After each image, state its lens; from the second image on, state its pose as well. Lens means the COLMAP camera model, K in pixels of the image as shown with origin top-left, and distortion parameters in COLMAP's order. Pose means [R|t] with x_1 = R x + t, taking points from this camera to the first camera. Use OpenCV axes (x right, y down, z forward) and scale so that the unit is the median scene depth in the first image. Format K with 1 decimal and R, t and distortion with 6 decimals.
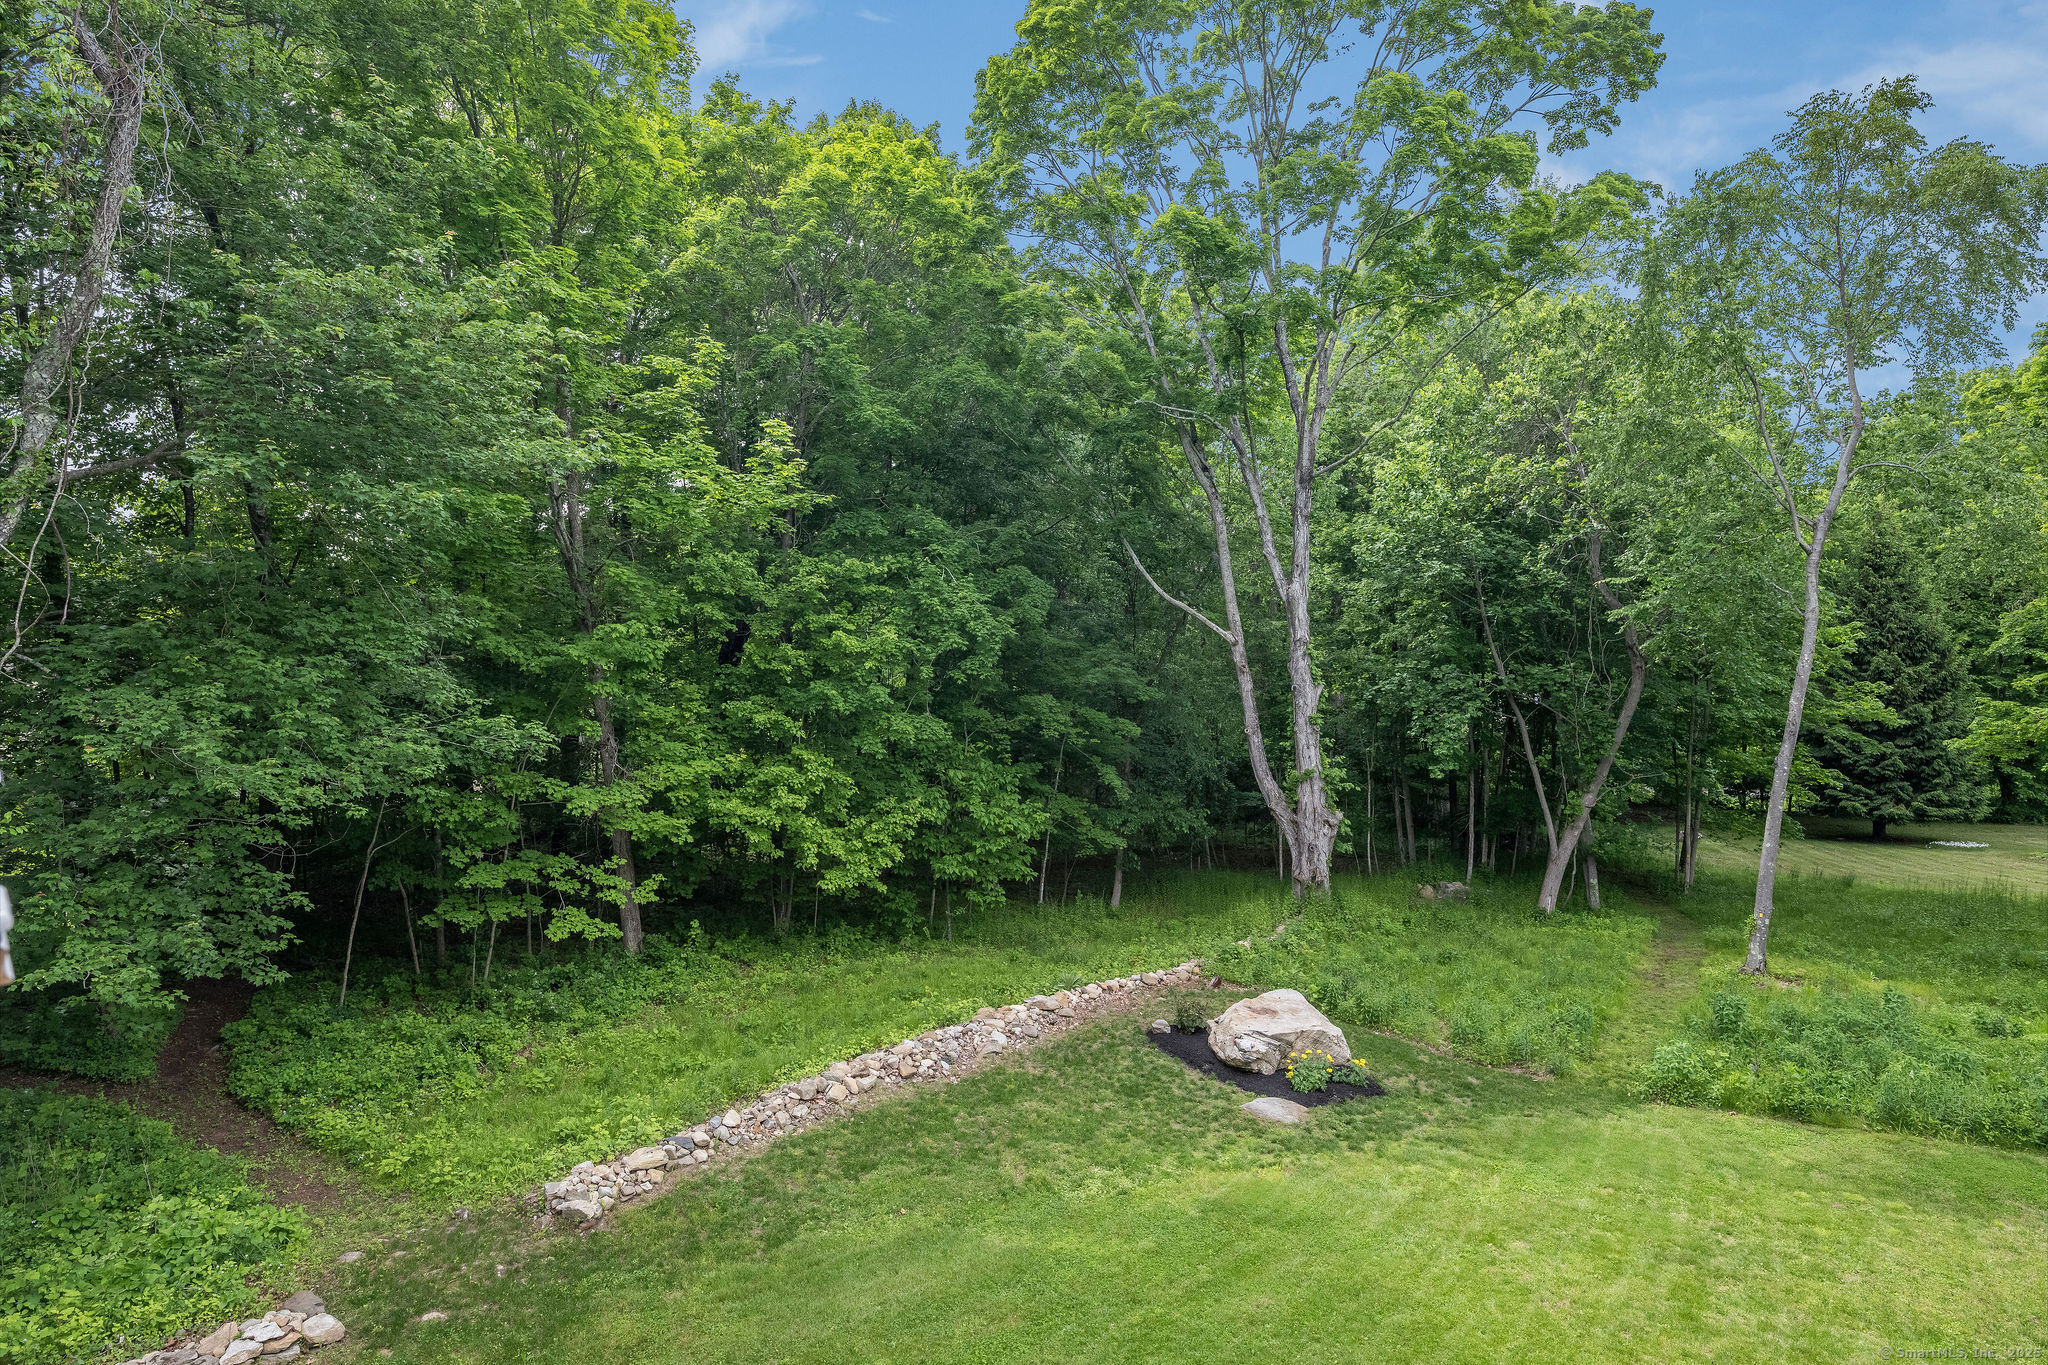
lens RADIAL K [[1135.2, 0, 1029.9], [0, 1135.2, 654.3], [0, 0, 1]] dist [0.004271, 0.001094]
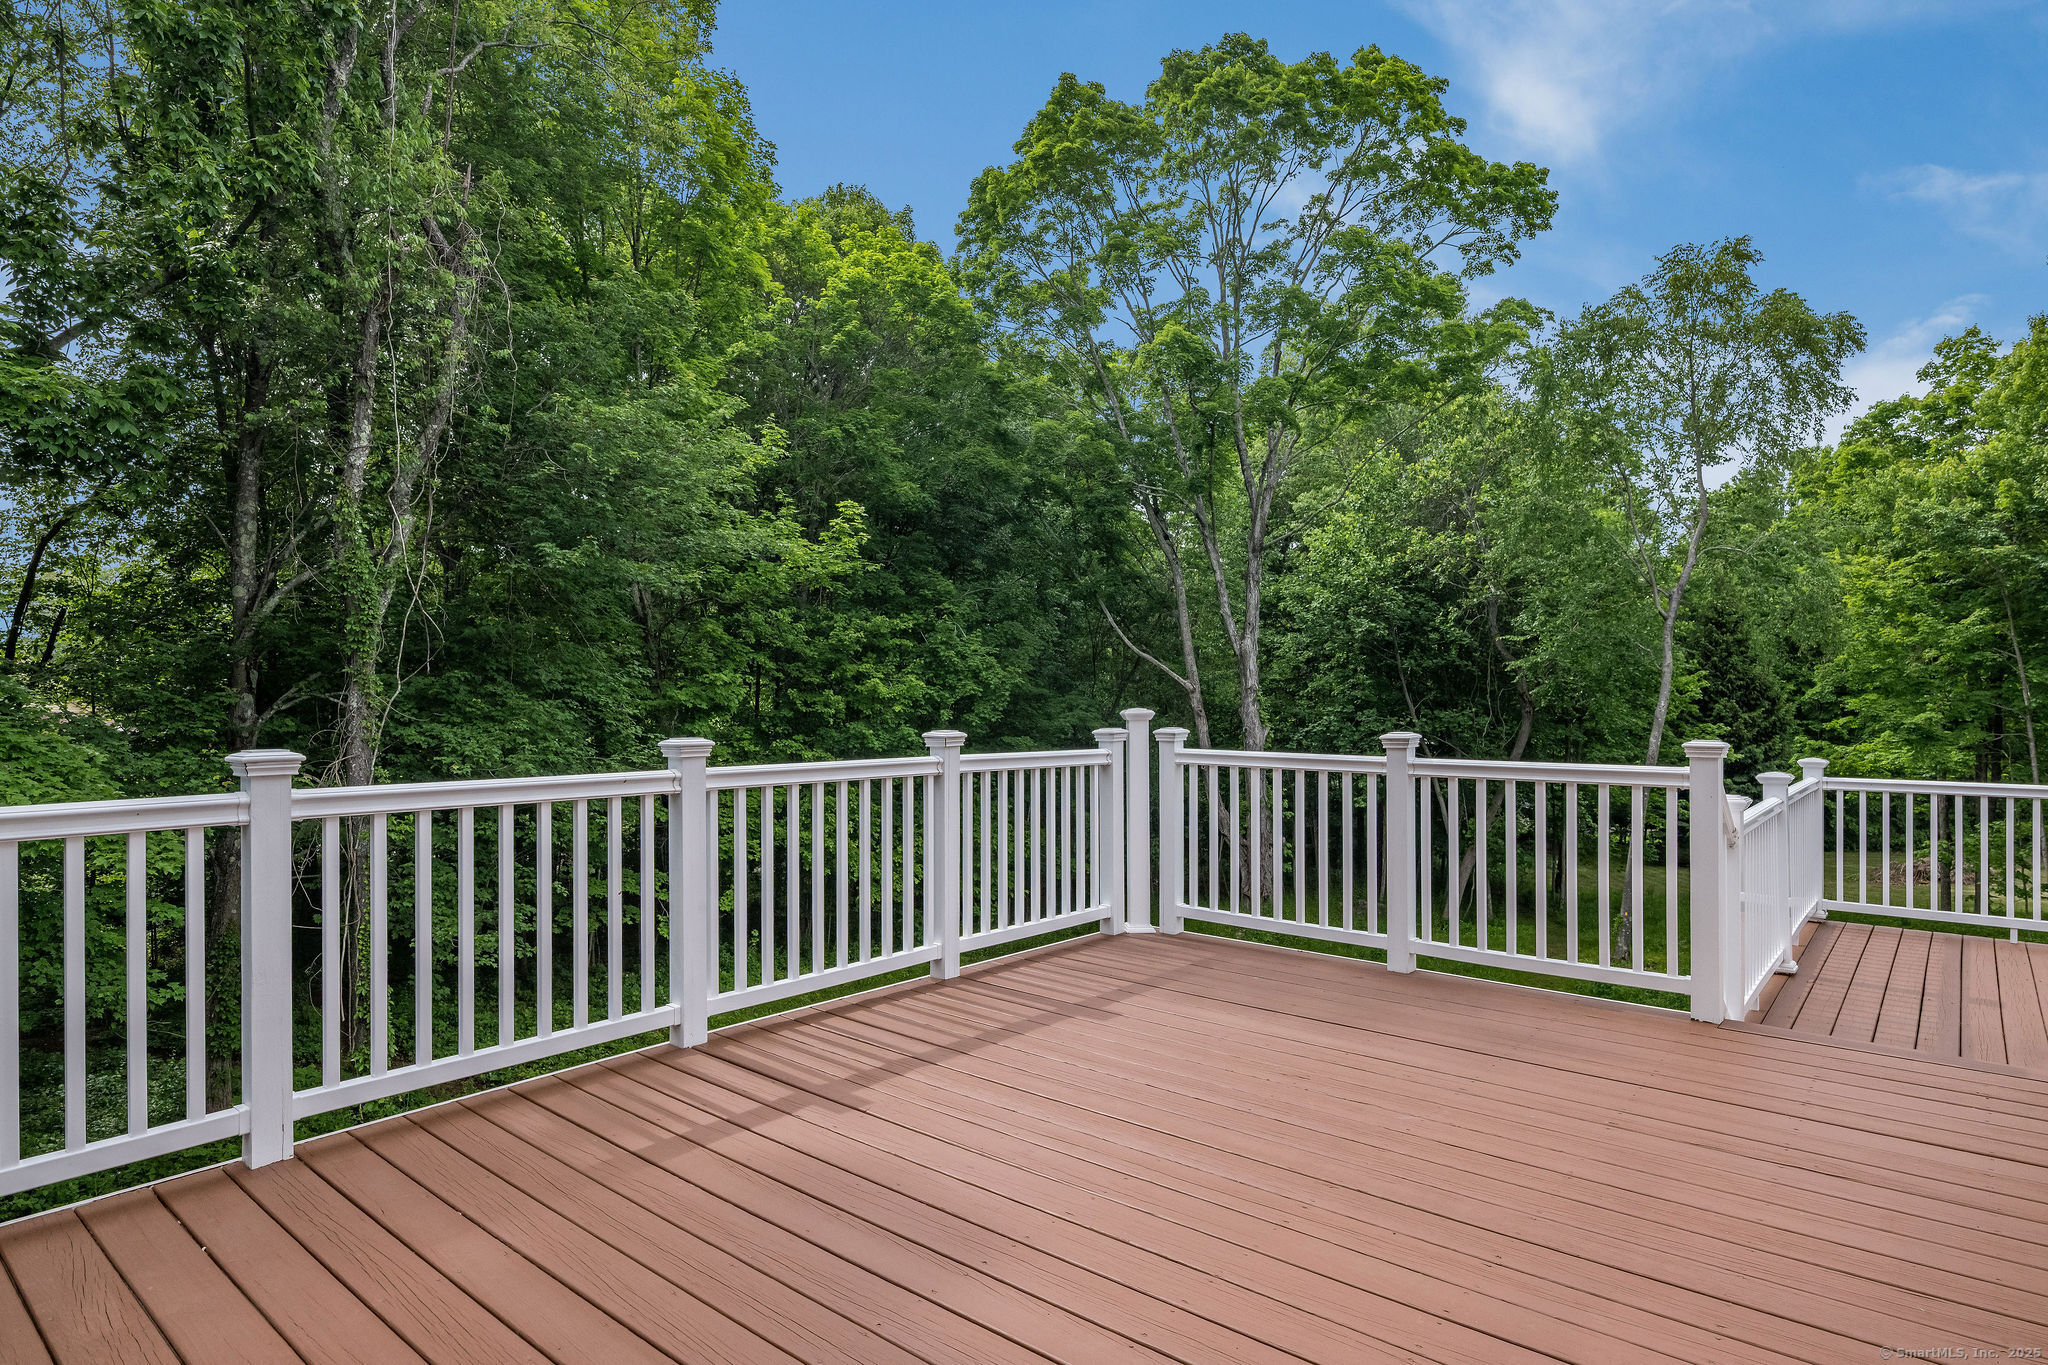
lens RADIAL K [[1108.7, 0, 1054.2], [0, 1108.7, 713.0], [0, 0, 1]] dist [0.006108, 0.000164]
pose [[0.994965, 0.001053, 0.100215, -0.081163], [-0.002211, 0.999932, 0.011440, 0.000496], [-0.100196, -0.011604, 0.994900, -0.111889]]
